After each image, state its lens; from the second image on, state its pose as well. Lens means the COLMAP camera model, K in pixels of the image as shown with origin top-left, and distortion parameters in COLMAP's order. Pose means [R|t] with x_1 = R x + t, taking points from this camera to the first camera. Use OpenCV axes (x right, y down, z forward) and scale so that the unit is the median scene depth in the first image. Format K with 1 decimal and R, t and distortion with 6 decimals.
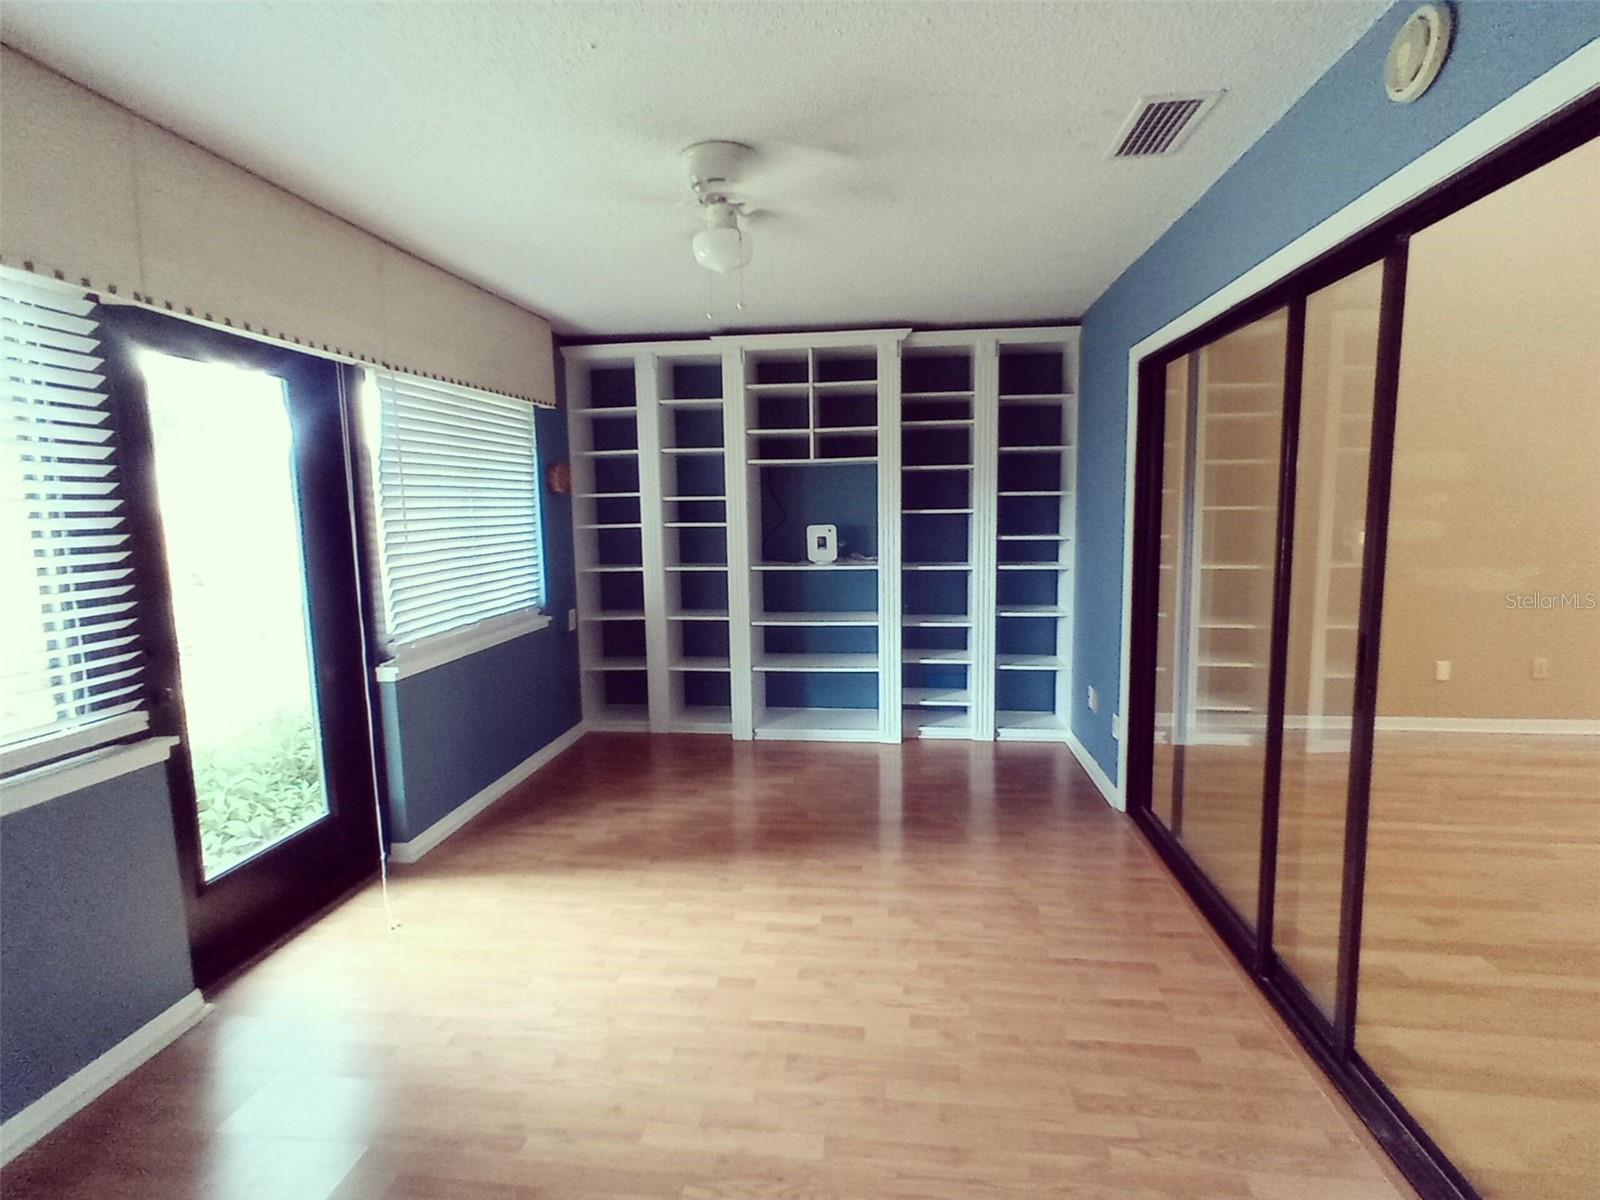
lens RADIAL K [[782.4, 0, 810.1], [0, 782.4, 605.5], [0, 0, 1]] dist [0.014867, 0.012125]
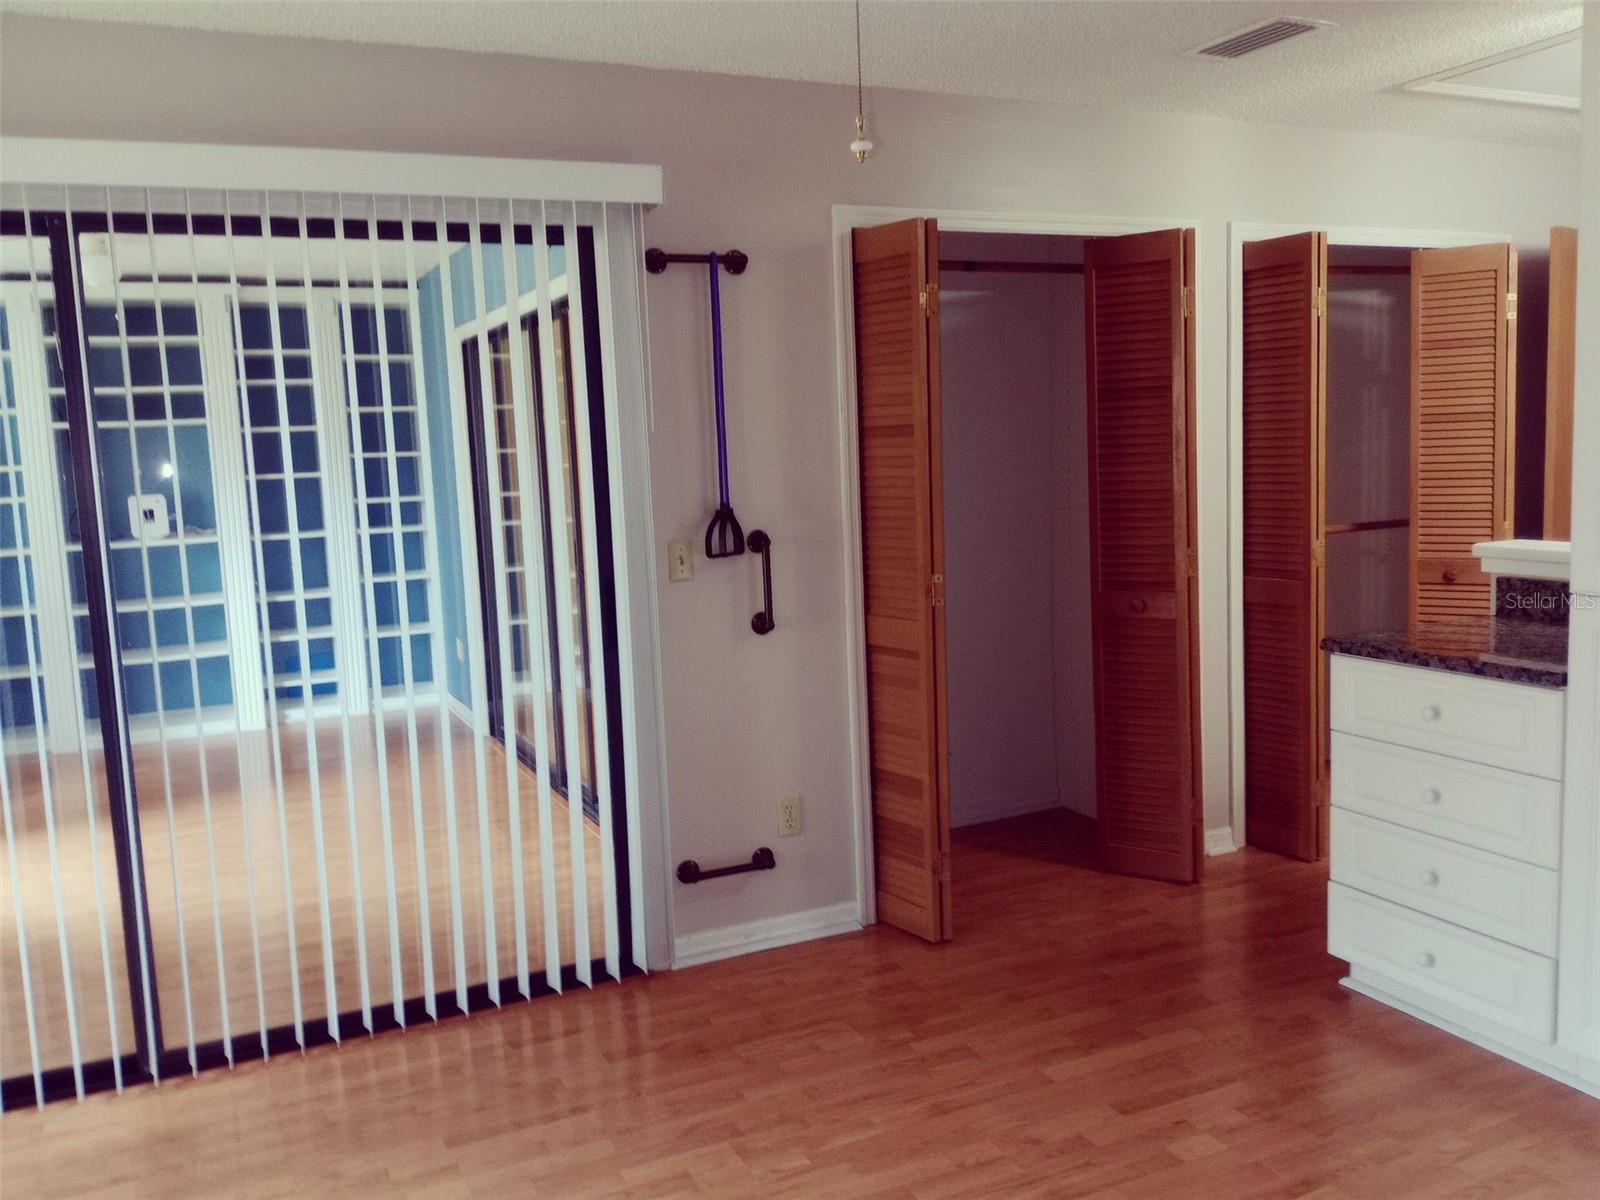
lens RADIAL K [[1328.4, 0, 829.7], [0, 1328.4, 597.3], [0, 0, 1]] dist [0.073724, -0.100167]
pose [[0.849642, -0.079192, 0.521380, -0.176342], [0.090480, 0.995891, 0.003819, 0.101189], [-0.519540, 0.043930, 0.853316, -0.920999]]
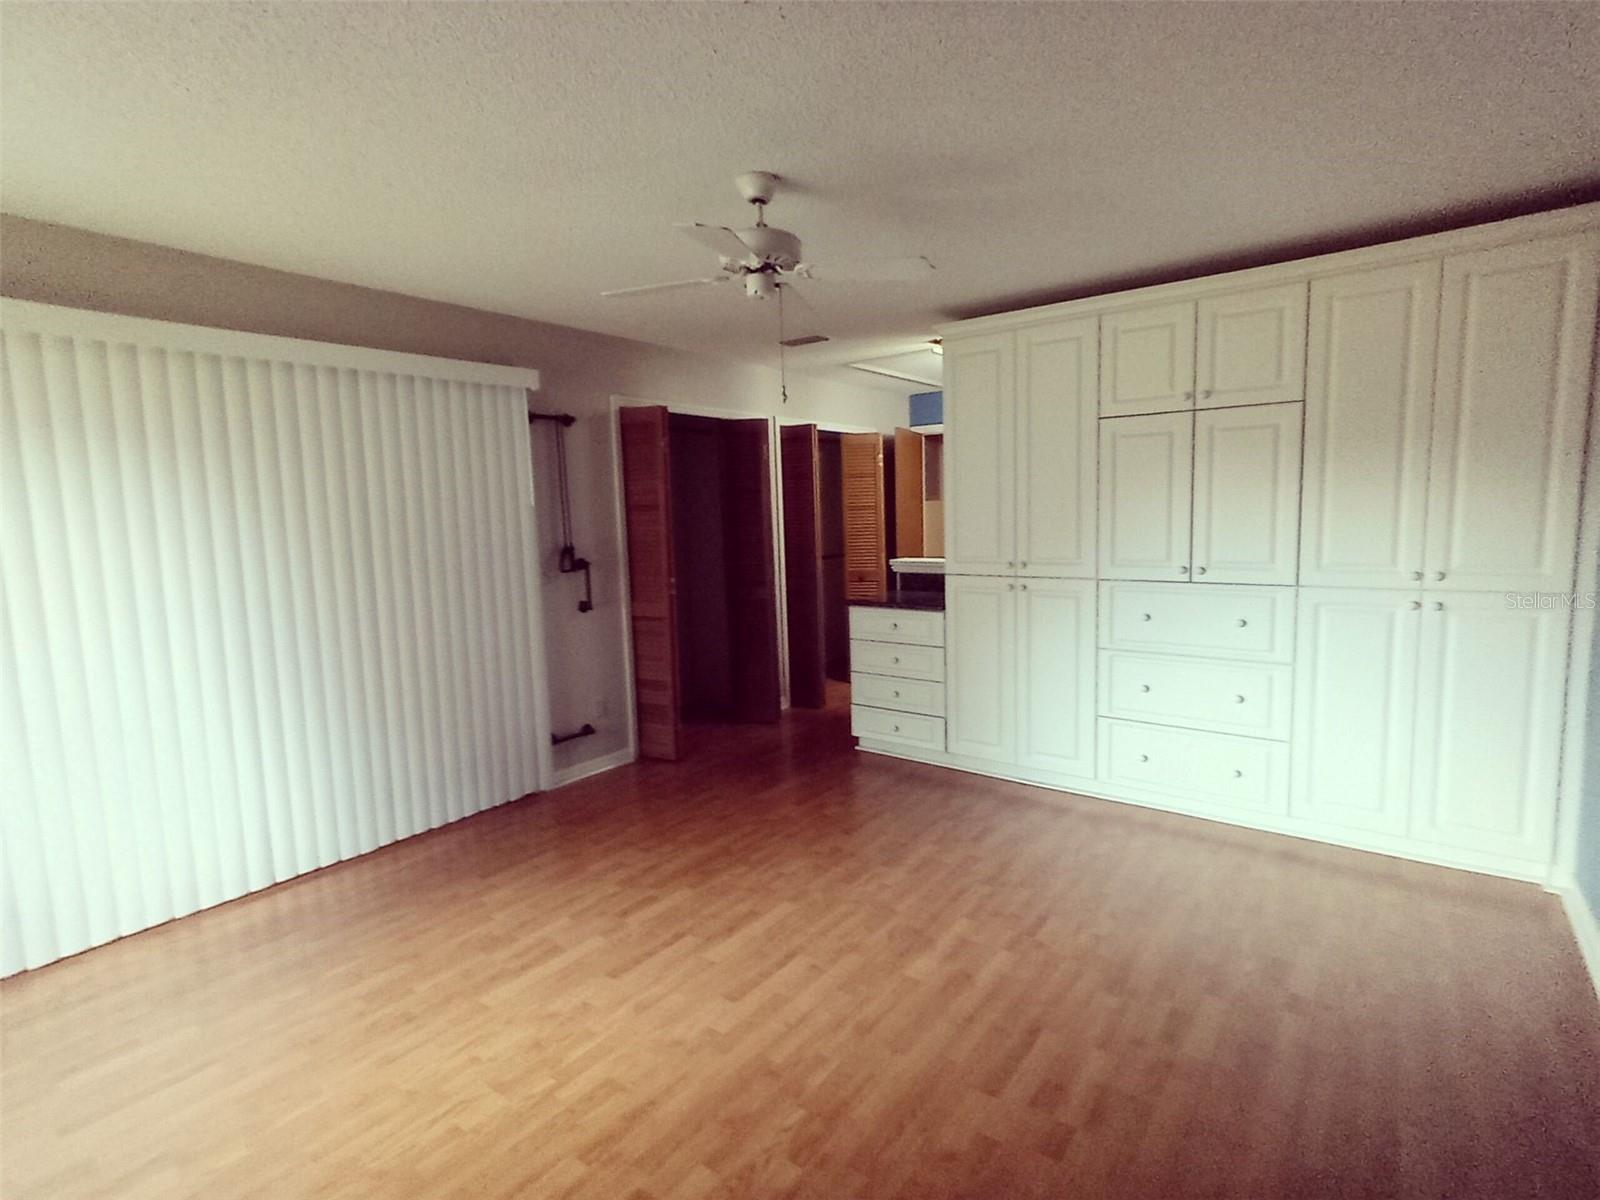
lens RADIAL K [[782.4, 0, 807.8], [0, 782.4, 592.9], [0, 0, 1]] dist [0.014867, 0.012125]
pose [[0.514650, -0.090995, 0.852558, -0.533447], [0.127100, 0.991463, 0.029097, 0.109143], [-0.847927, 0.093385, 0.521822, -0.912540]]
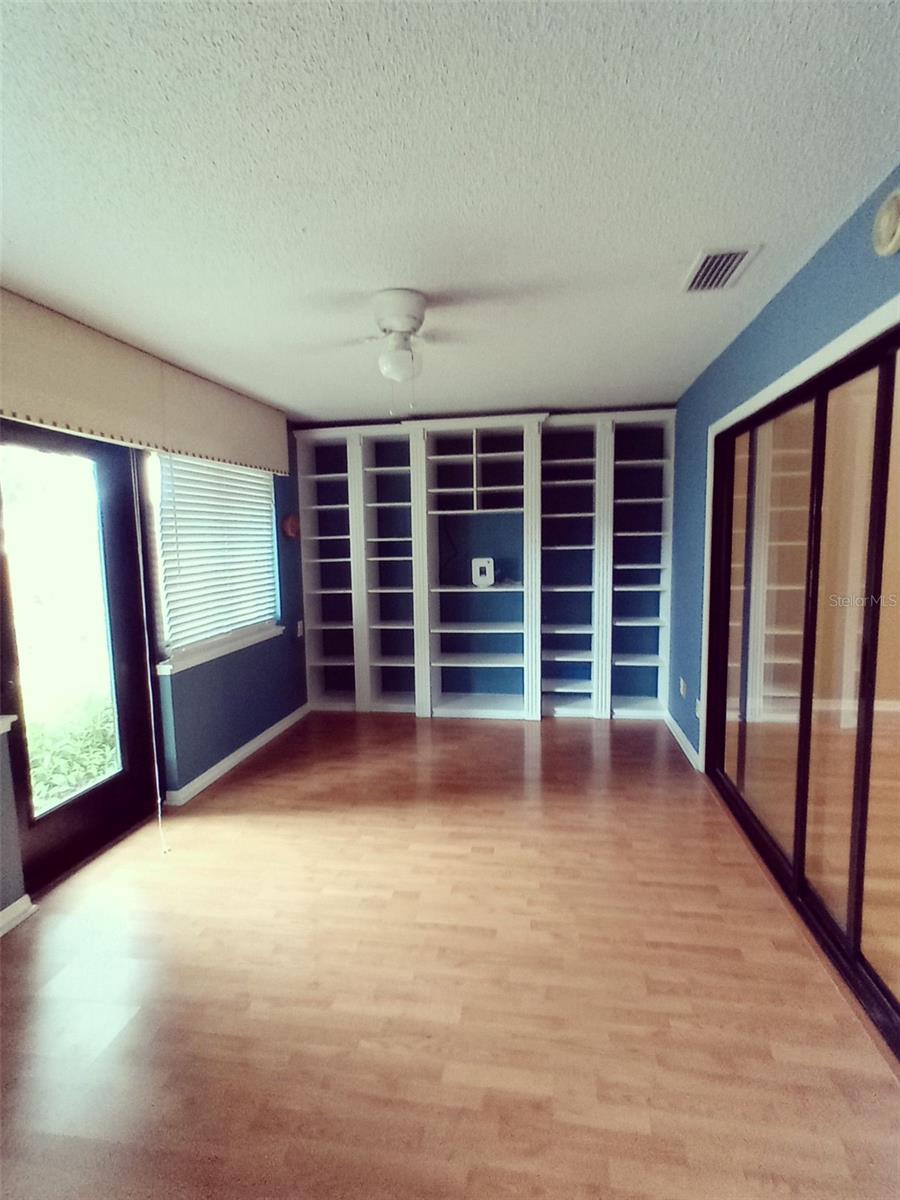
lens RADIAL K [[586.8, 0, 464.3], [0, 586.8, 606.0], [0, 0, 1]] dist [0.014867, 0.012125]
pose [[0.999226, -0.003283, -0.039188, 0.031163], [0.002764, 0.999908, -0.013291, -0.009068], [0.039228, 0.013173, 0.999143, -0.024104]]
